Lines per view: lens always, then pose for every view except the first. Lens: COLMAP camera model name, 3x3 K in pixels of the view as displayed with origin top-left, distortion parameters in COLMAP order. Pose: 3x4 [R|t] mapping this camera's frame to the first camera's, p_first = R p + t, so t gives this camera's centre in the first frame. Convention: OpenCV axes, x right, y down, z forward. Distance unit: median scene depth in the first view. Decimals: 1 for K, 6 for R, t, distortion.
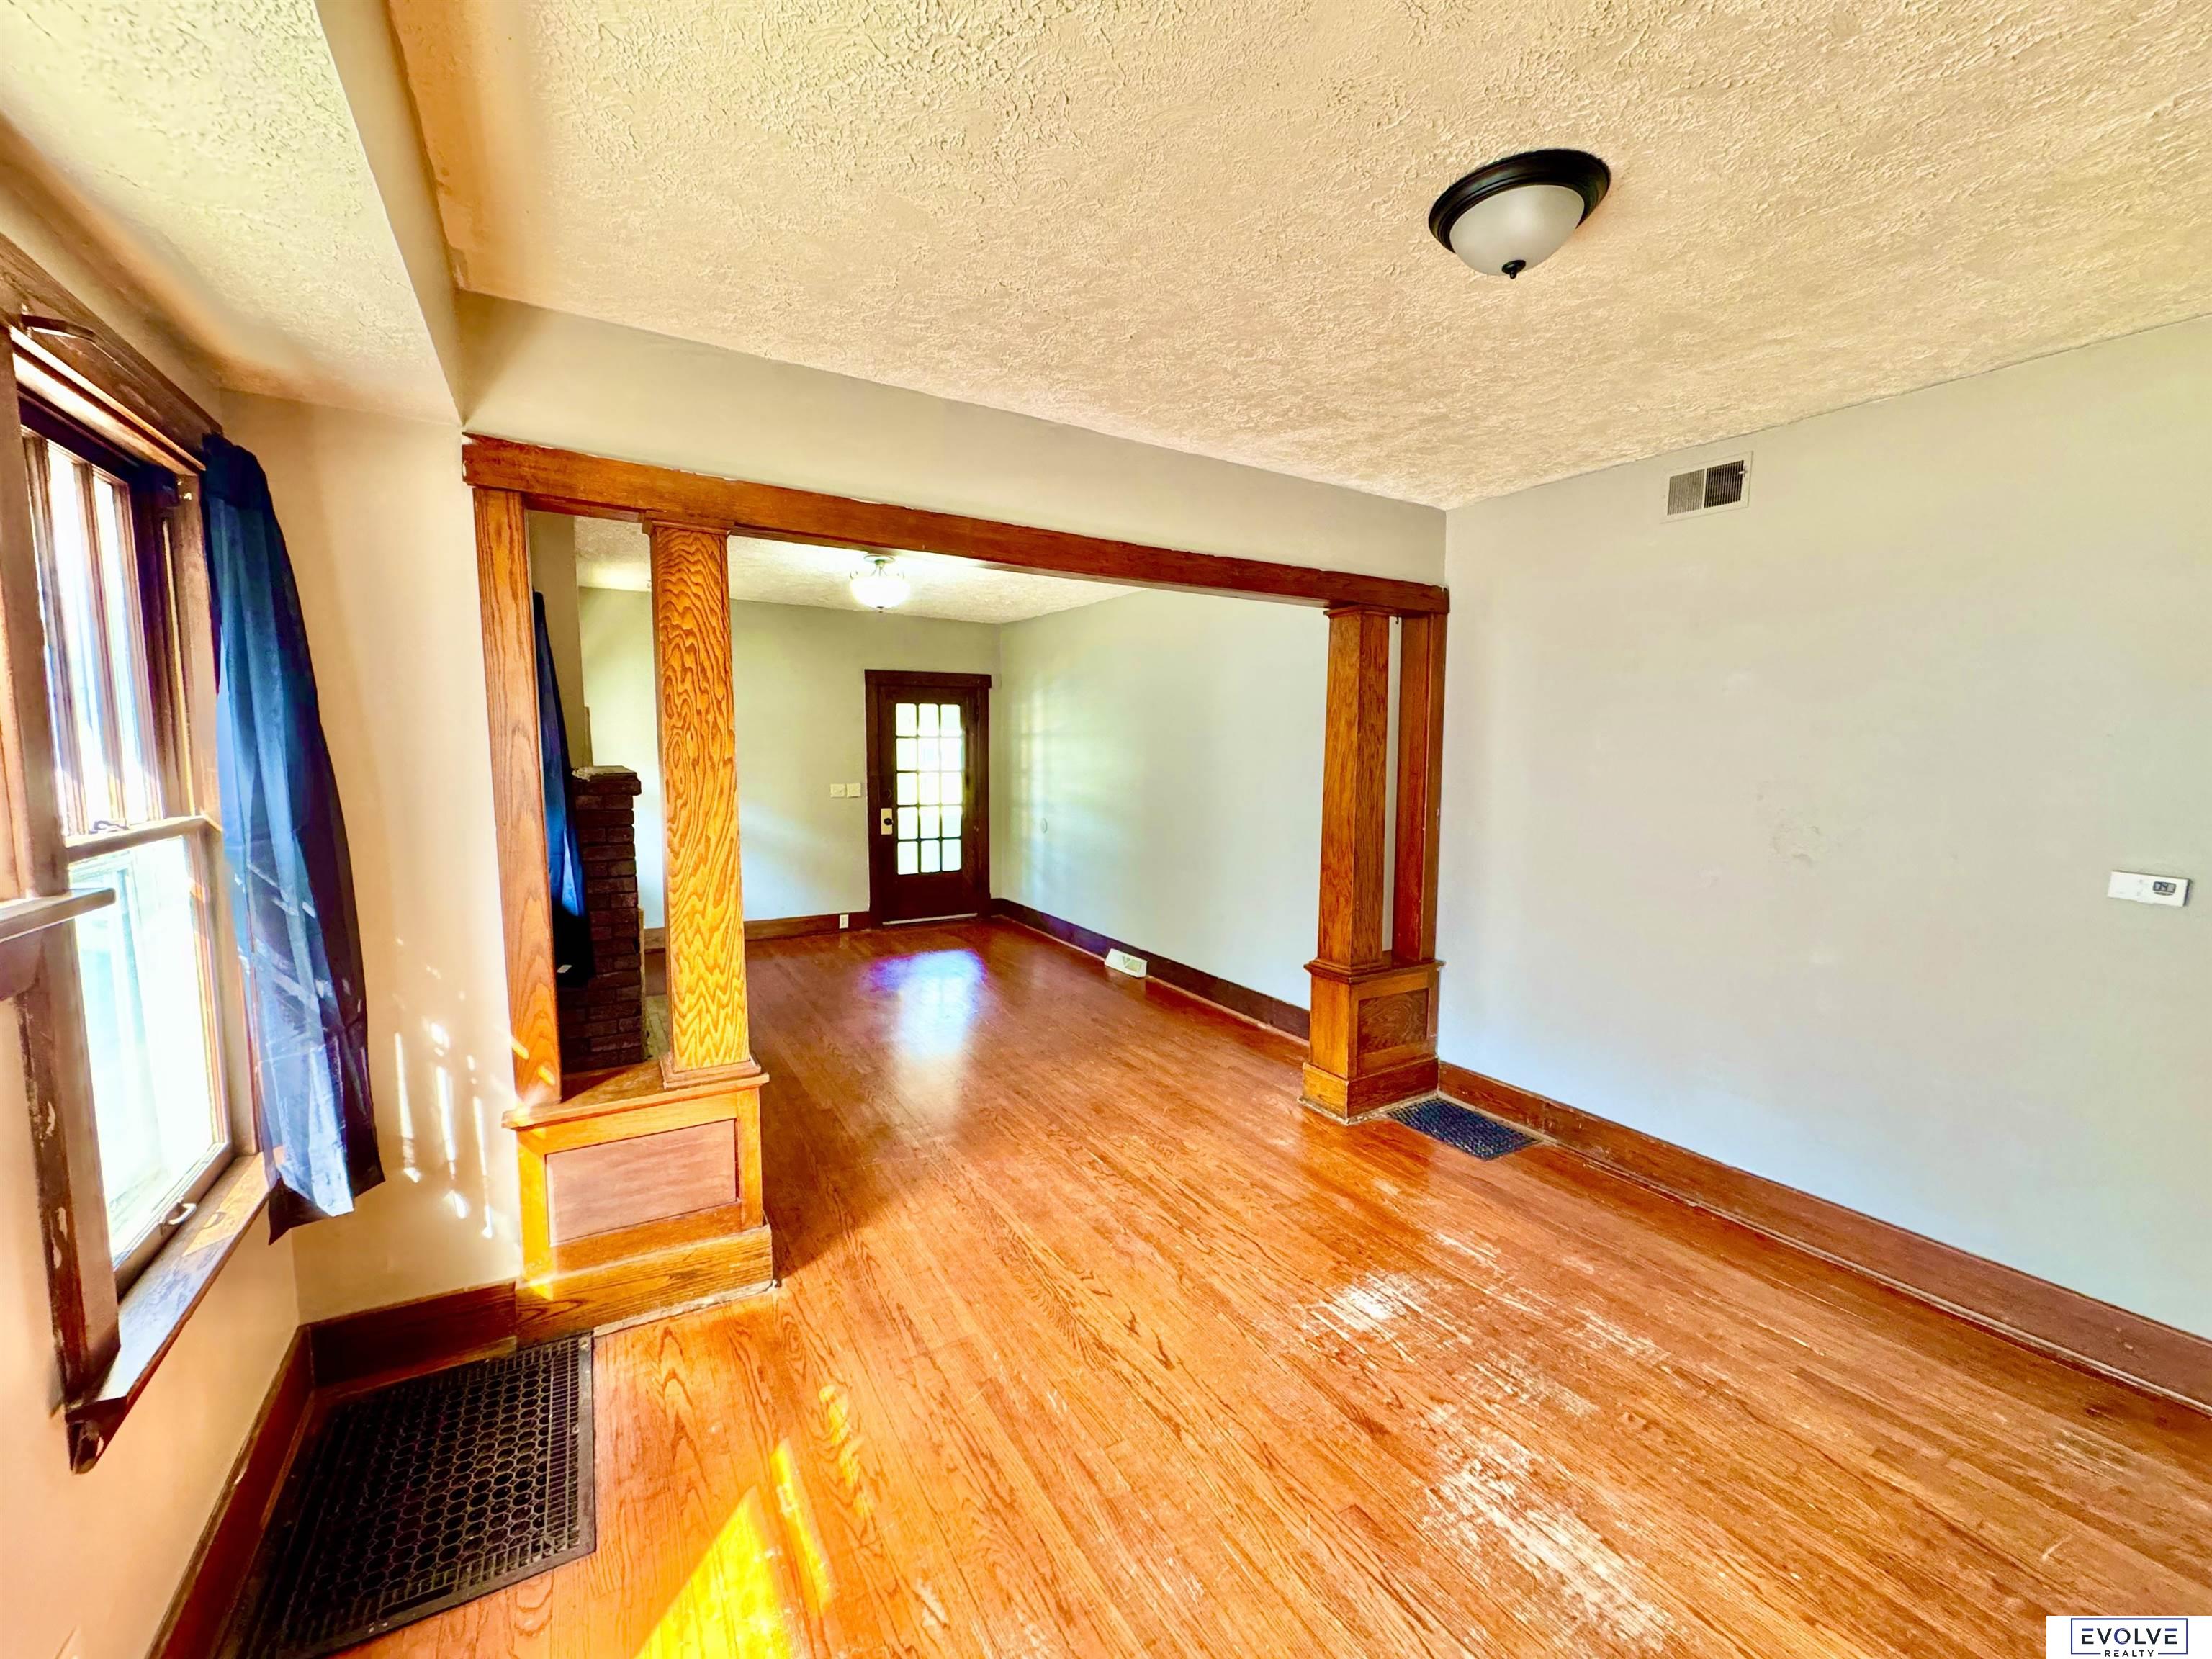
lens RADIAL K [[880.7, 0, 1106.0], [0, 880.7, 829.5], [0, 0, 1]] dist [-0.001210, -0.000044]
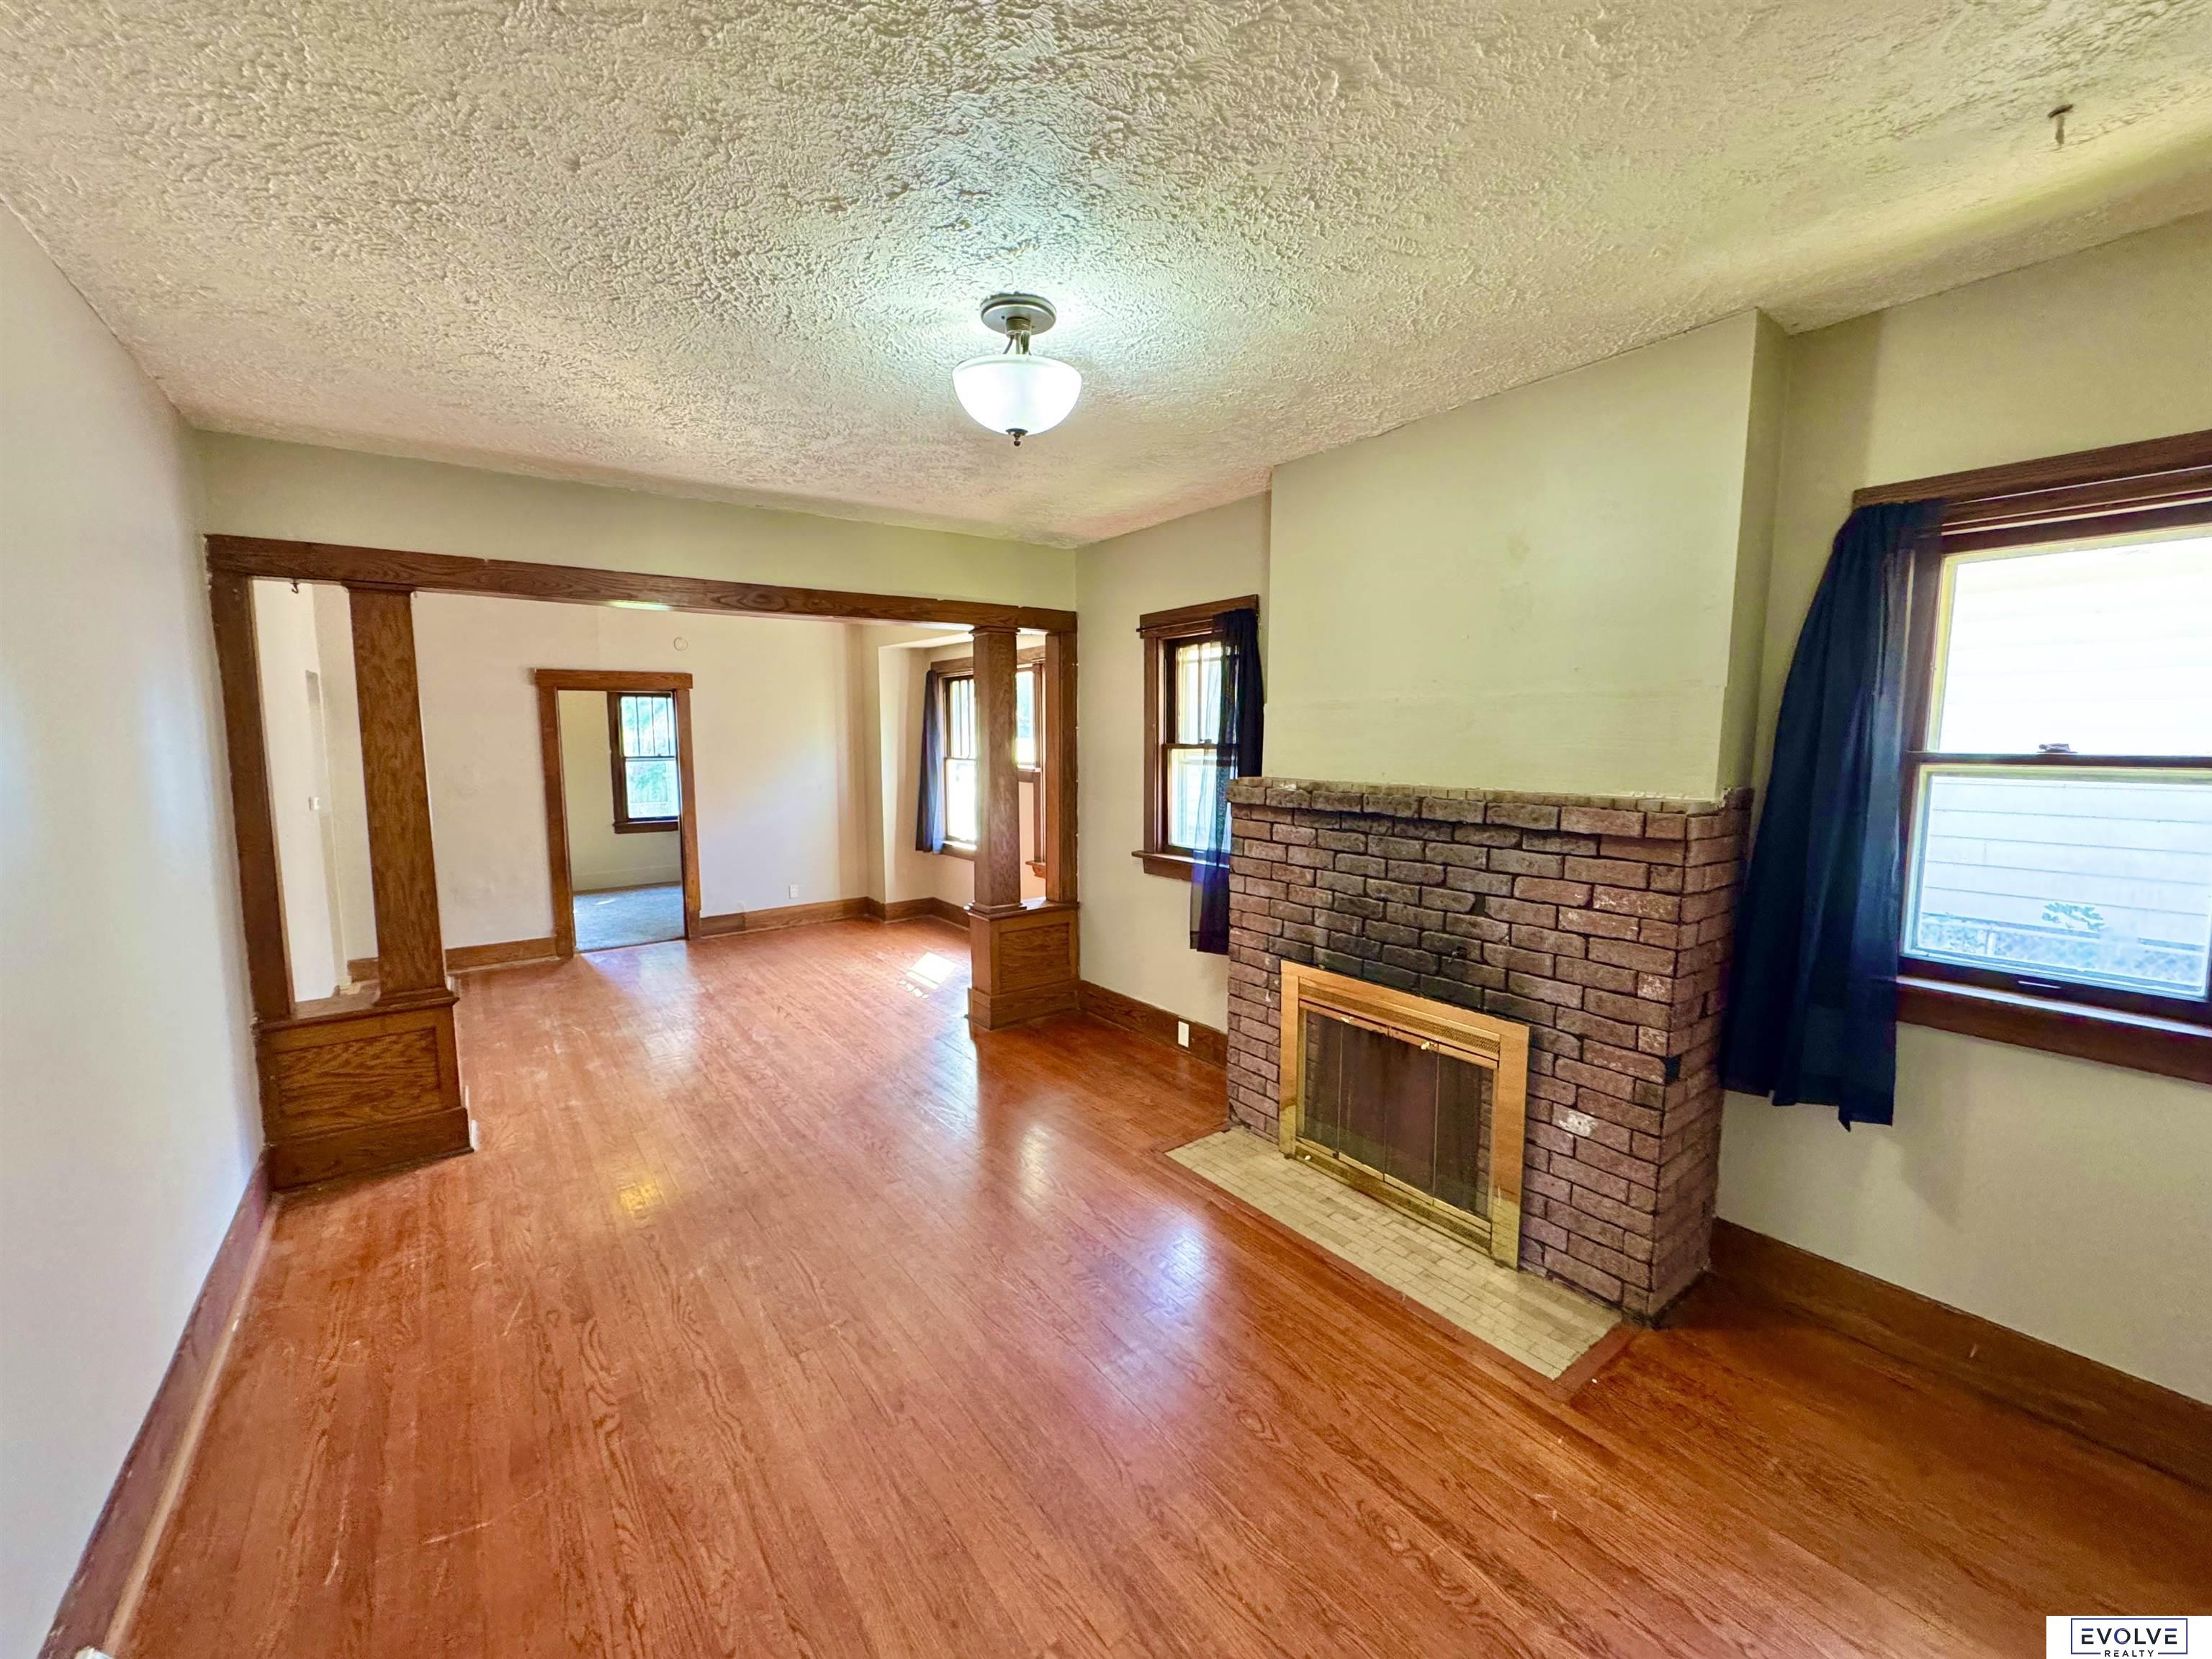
lens RADIAL K [[880.7, 0, 1106.0], [0, 880.7, 829.5], [0, 0, 1]] dist [-0.001210, -0.000044]
pose [[-0.995530, 0.006127, -0.094247, -0.440044], [-0.013057, 0.979382, 0.201595, -0.254963], [0.093539, 0.201925, -0.974924, 2.502322]]
